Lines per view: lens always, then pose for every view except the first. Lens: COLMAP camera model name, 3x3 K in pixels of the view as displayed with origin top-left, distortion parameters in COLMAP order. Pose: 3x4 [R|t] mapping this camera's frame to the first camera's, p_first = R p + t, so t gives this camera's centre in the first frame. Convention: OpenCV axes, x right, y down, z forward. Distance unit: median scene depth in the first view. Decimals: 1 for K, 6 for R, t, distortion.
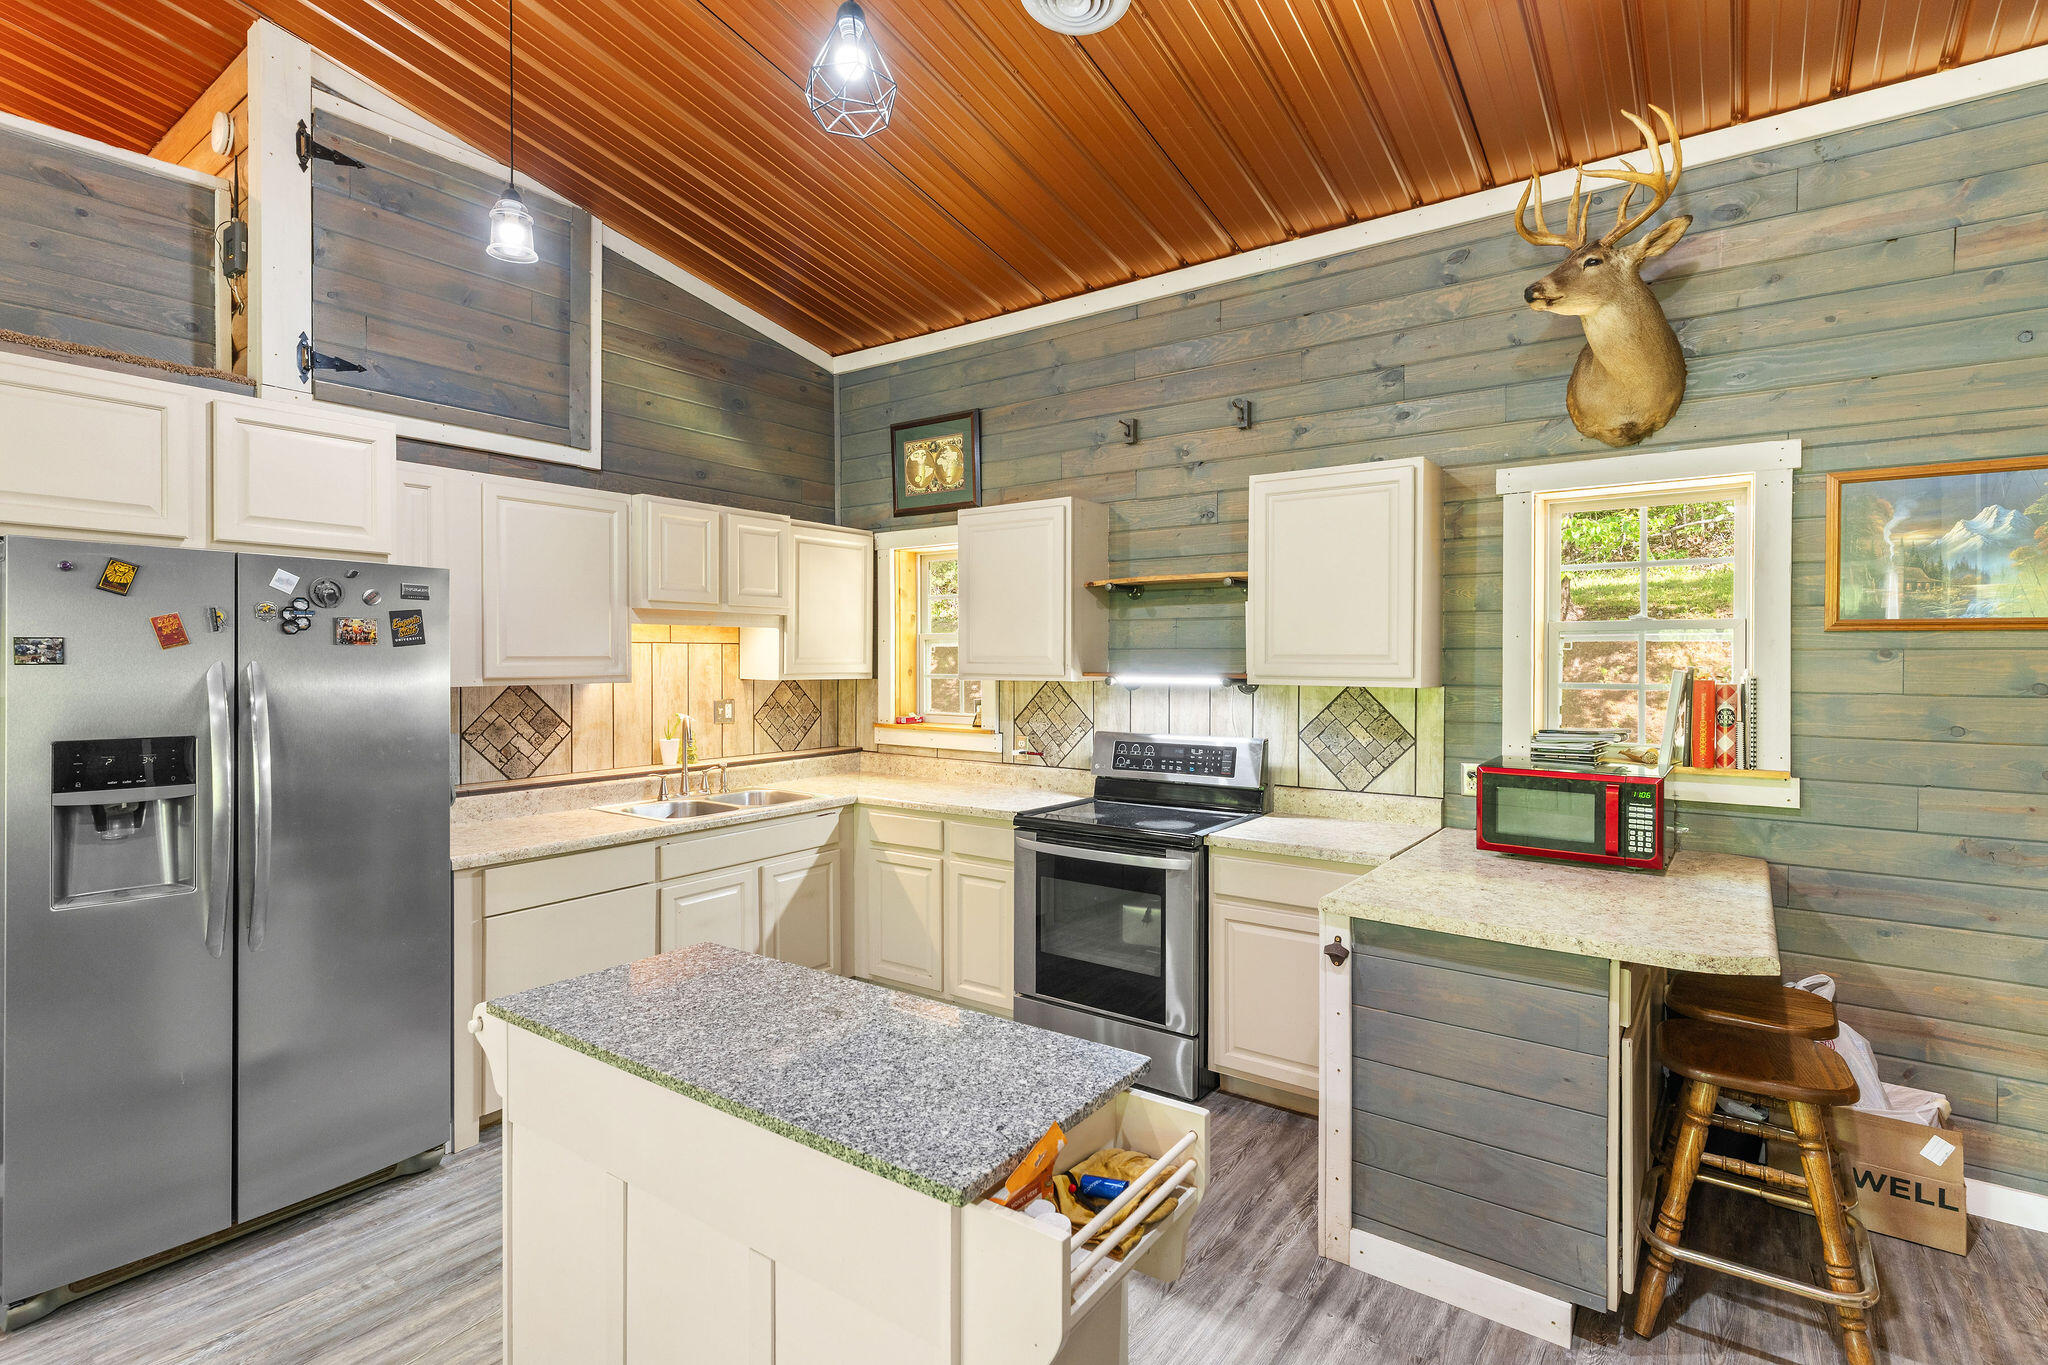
lens RADIAL K [[991.9, 0, 1012.7], [0, 991.9, 667.7], [0, 0, 1]] dist [0.002137, 0.000681]
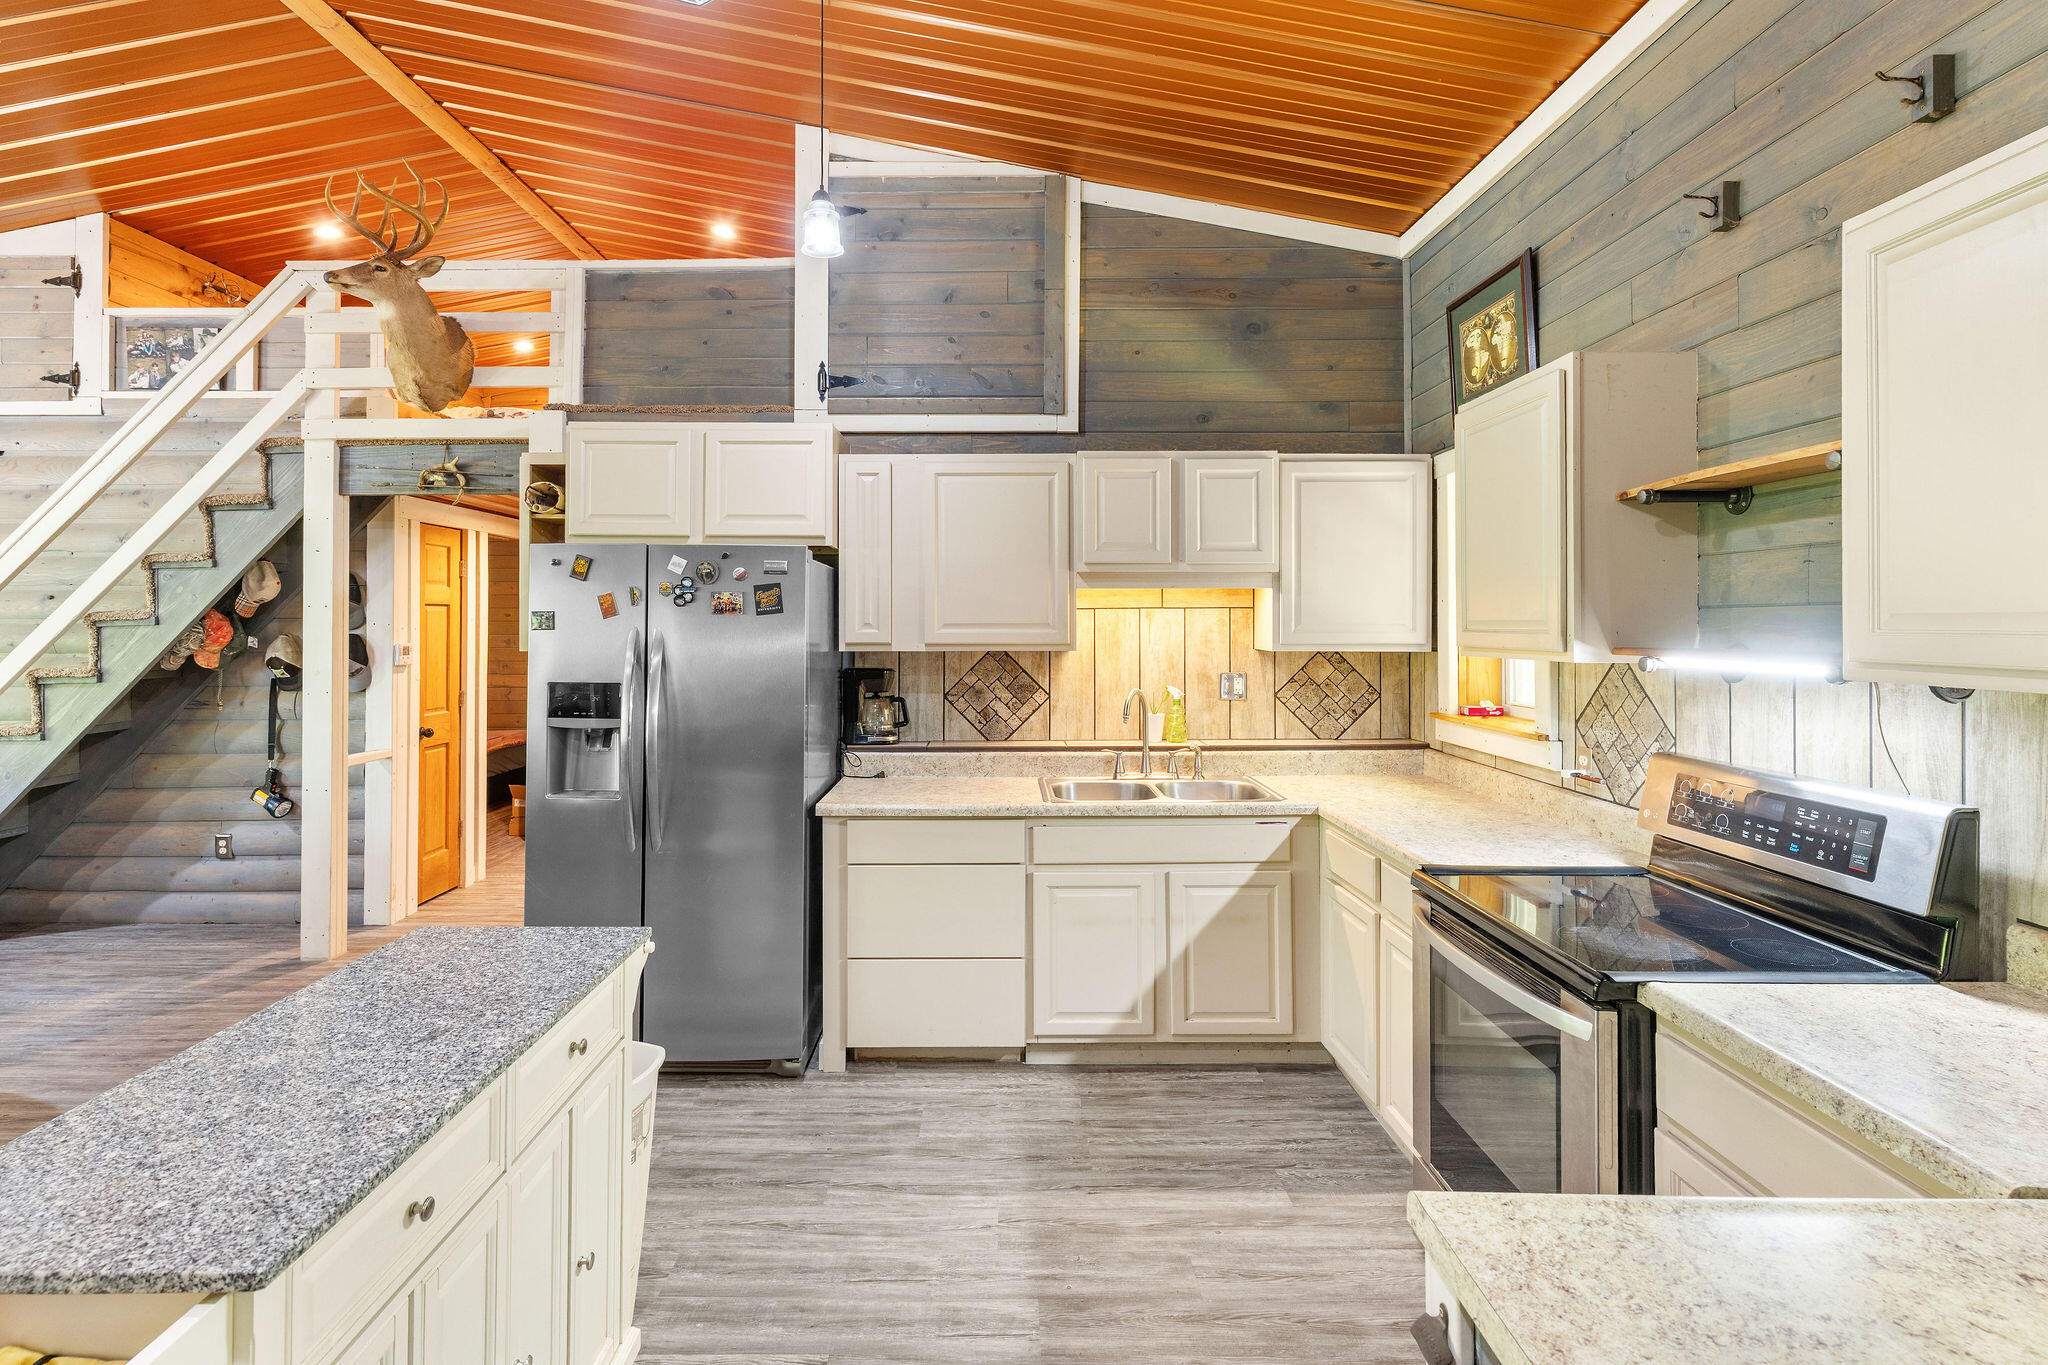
lens RADIAL K [[991.9, 0, 977.2], [0, 991.9, 621.2], [0, 0, 1]] dist [0.002137, 0.000681]
pose [[0.584757, -0.004309, -0.811197, 0.370003], [-0.006340, 0.999931, -0.009882, -0.003536], [0.811183, 0.010922, 0.584690, 0.406994]]
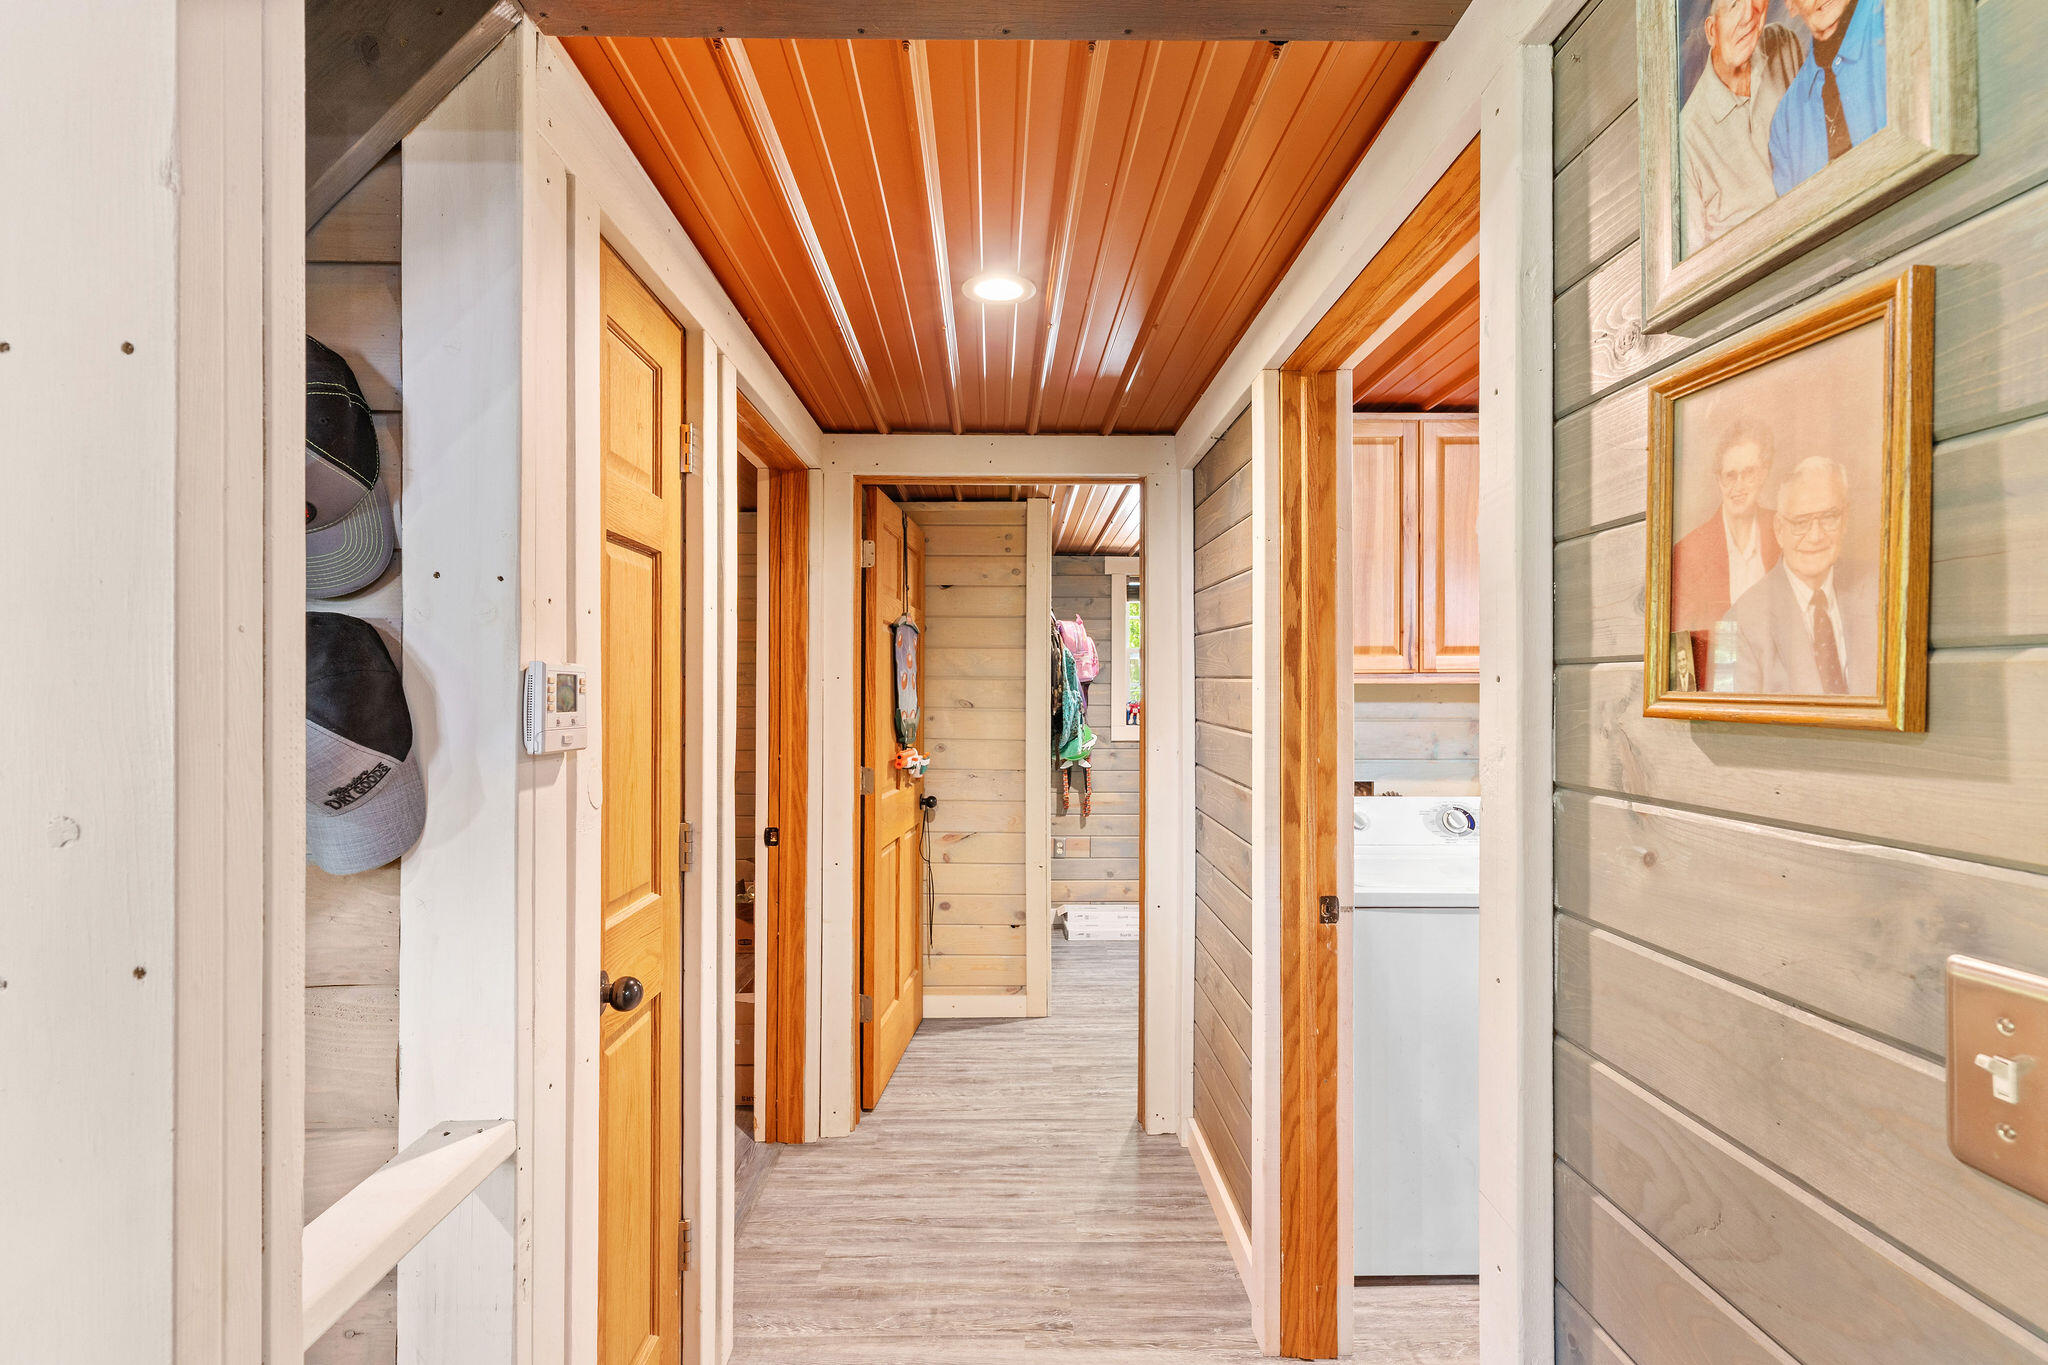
lens RADIAL K [[991.9, 0, 1019.4], [0, 991.9, 688.1], [0, 0, 1]] dist [0.002137, 0.000681]
pose [[0.583386, 0.004177, -0.812184, -1.117887], [-0.012131, 0.999920, -0.003571, 0.033121], [0.812104, 0.011935, 0.583390, 0.518971]]
